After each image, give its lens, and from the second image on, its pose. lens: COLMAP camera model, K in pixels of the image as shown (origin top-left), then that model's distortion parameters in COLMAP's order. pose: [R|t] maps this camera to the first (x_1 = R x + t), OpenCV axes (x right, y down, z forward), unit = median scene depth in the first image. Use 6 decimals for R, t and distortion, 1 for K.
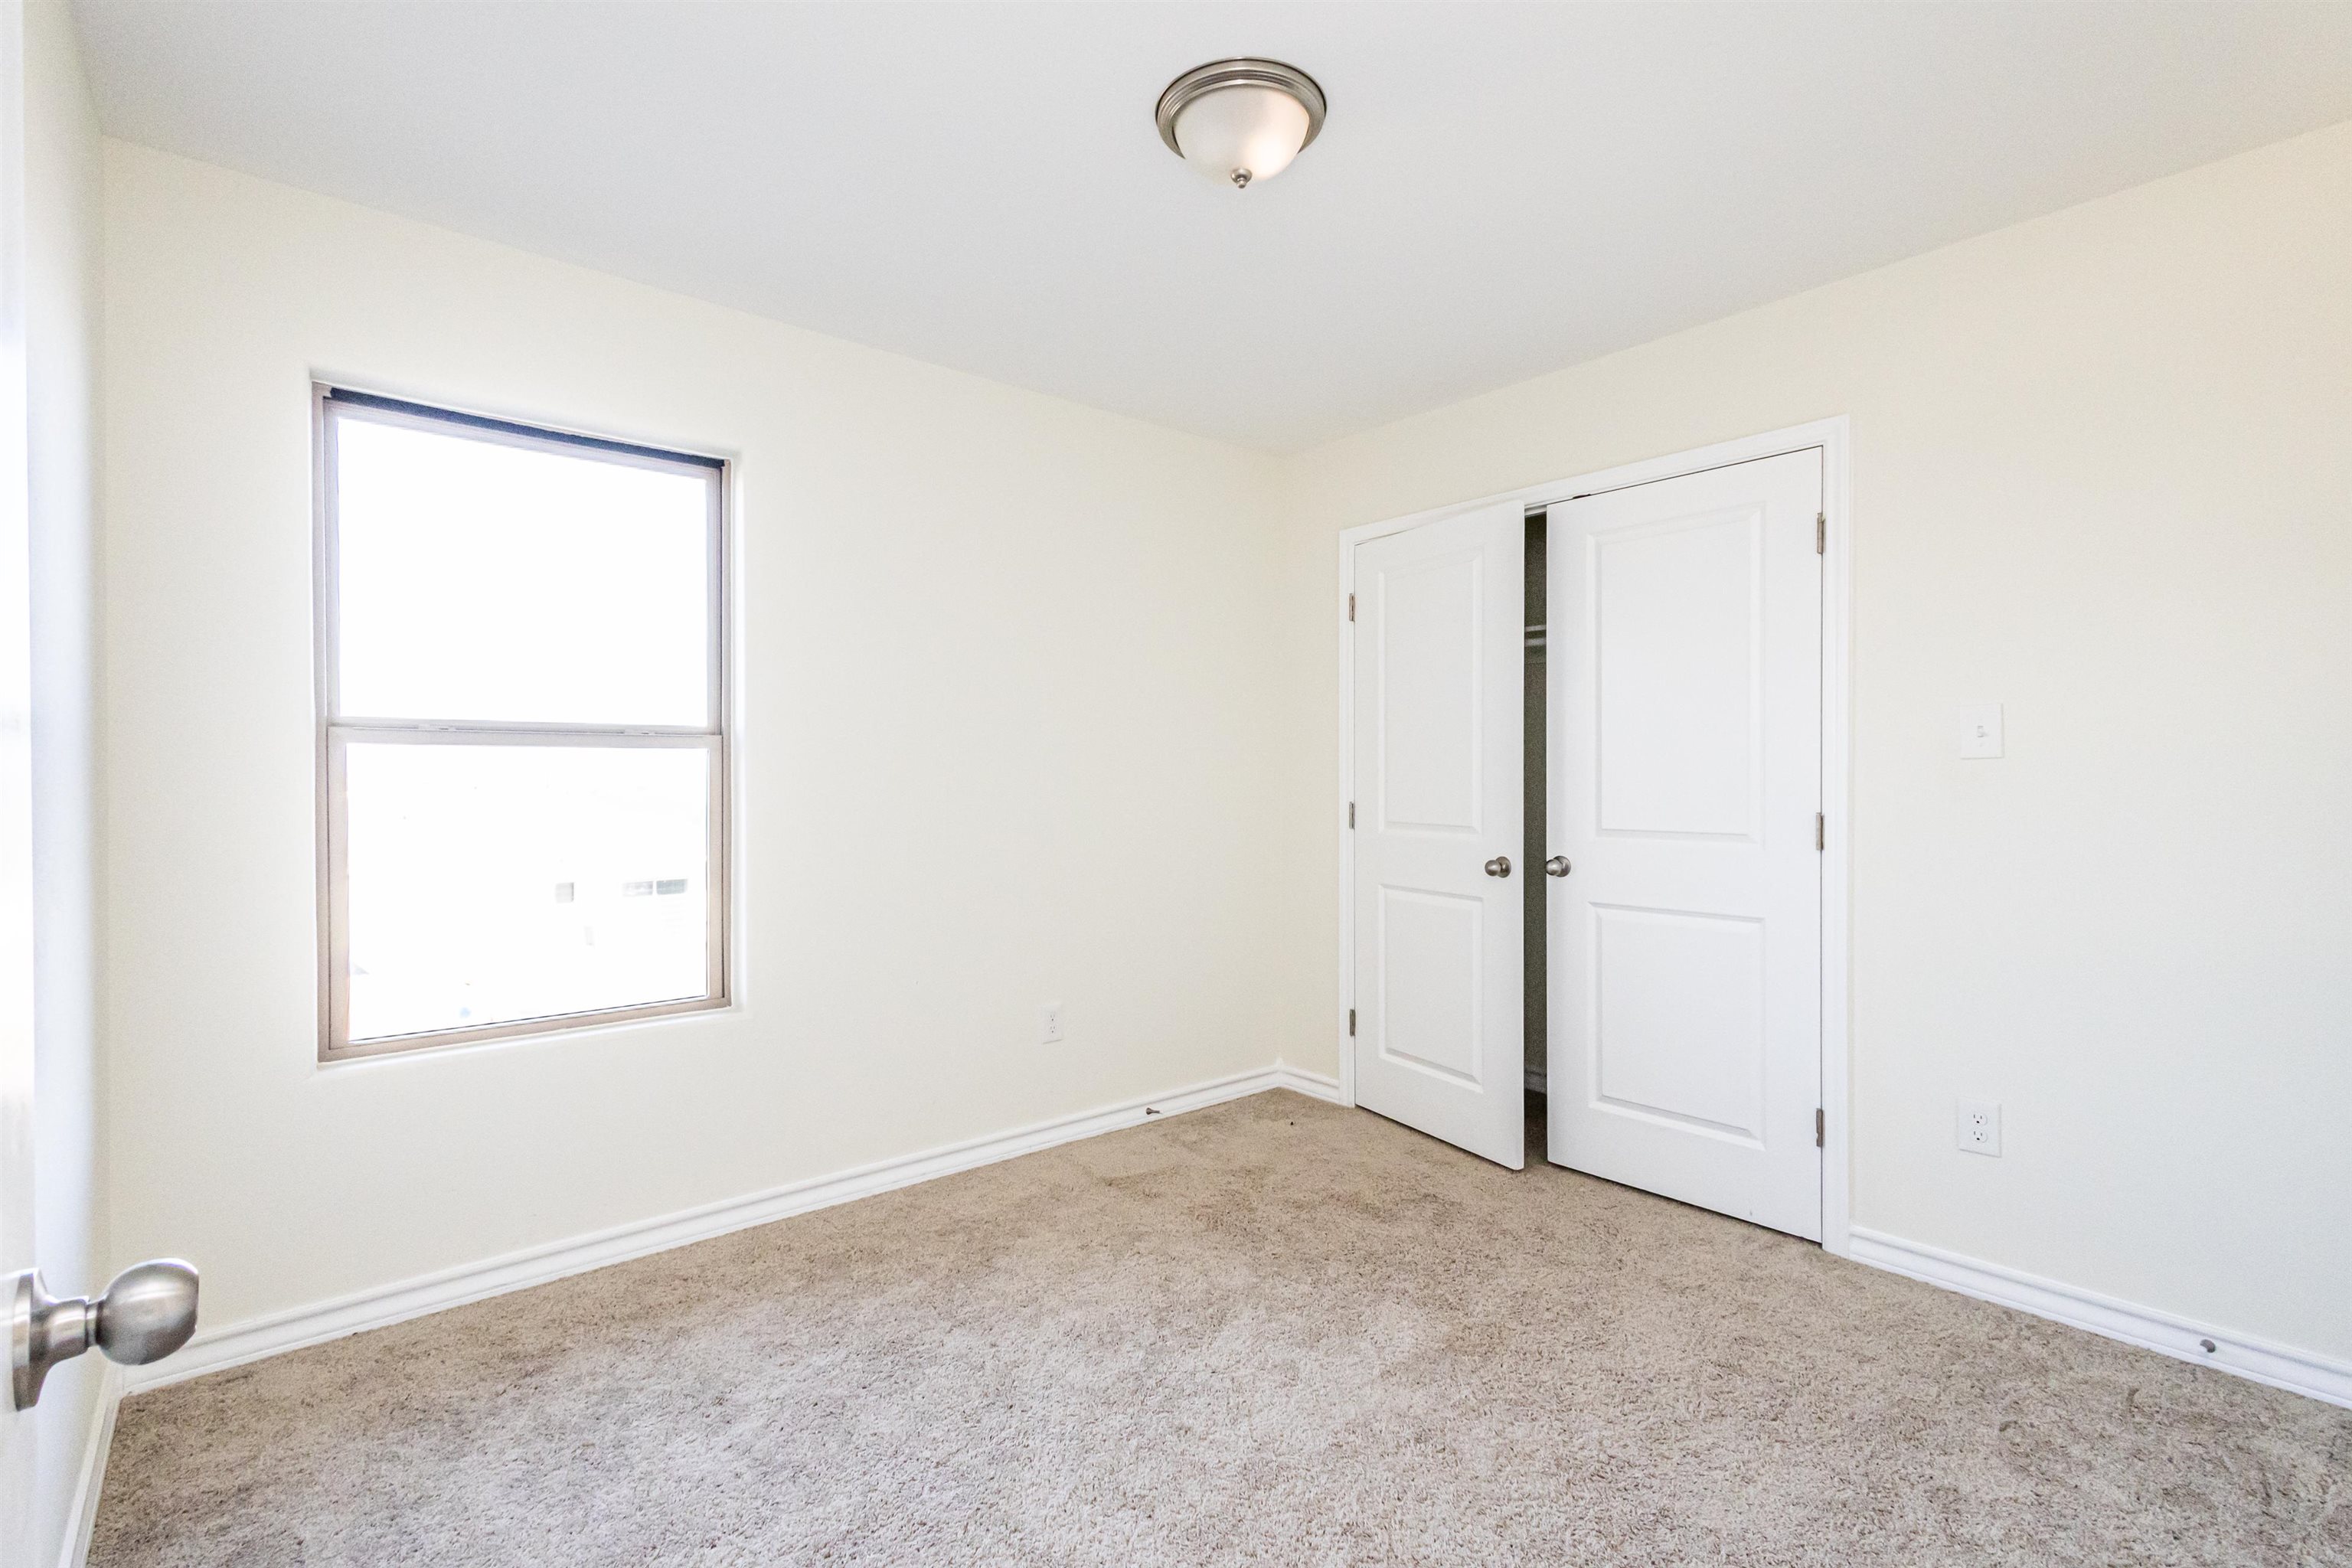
lens RADIAL K [[1083.8, 0, 1181.3], [0, 1083.8, 782.6], [0, 0, 1]] dist [0.009758, -0.000056]
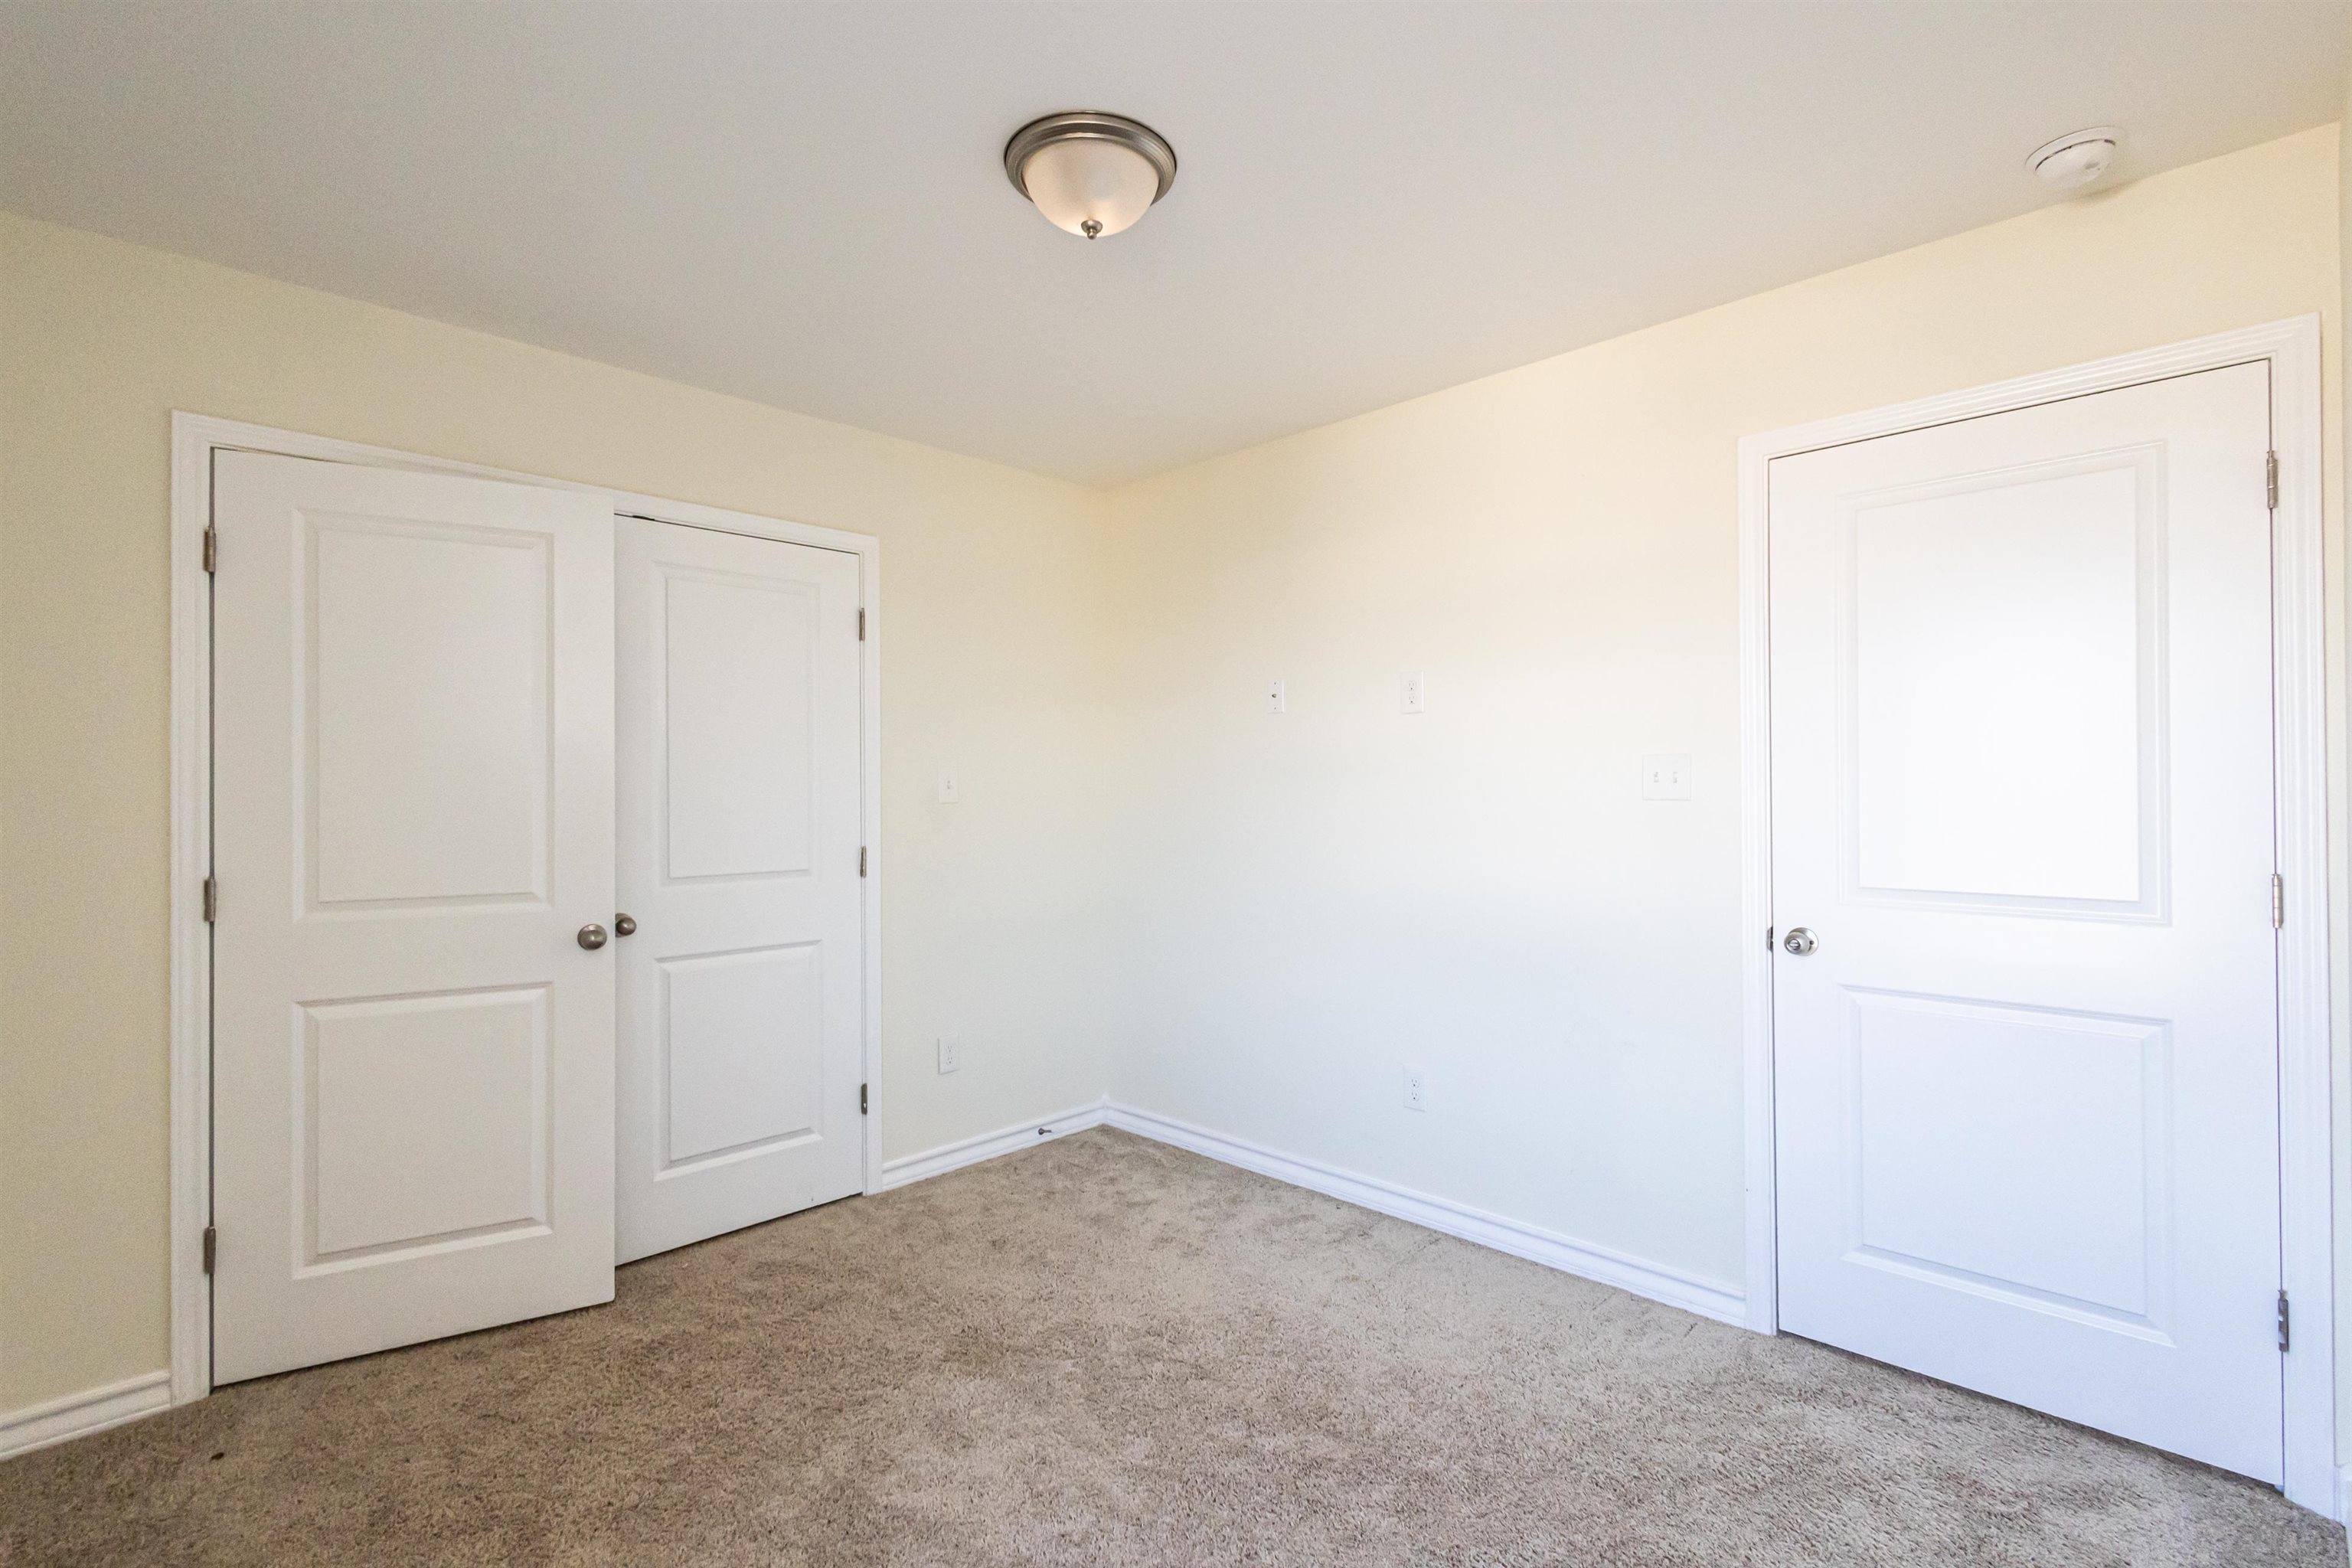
lens RADIAL K [[1083.8, 0, 1181.3], [0, 1083.8, 782.6], [0, 0, 1]] dist [0.009758, -0.000056]
pose [[-0.081934, 0.006095, 0.996619, -0.654242], [0.013243, 0.999900, -0.005026, -0.033011], [-0.996550, 0.012786, -0.082006, 0.702043]]
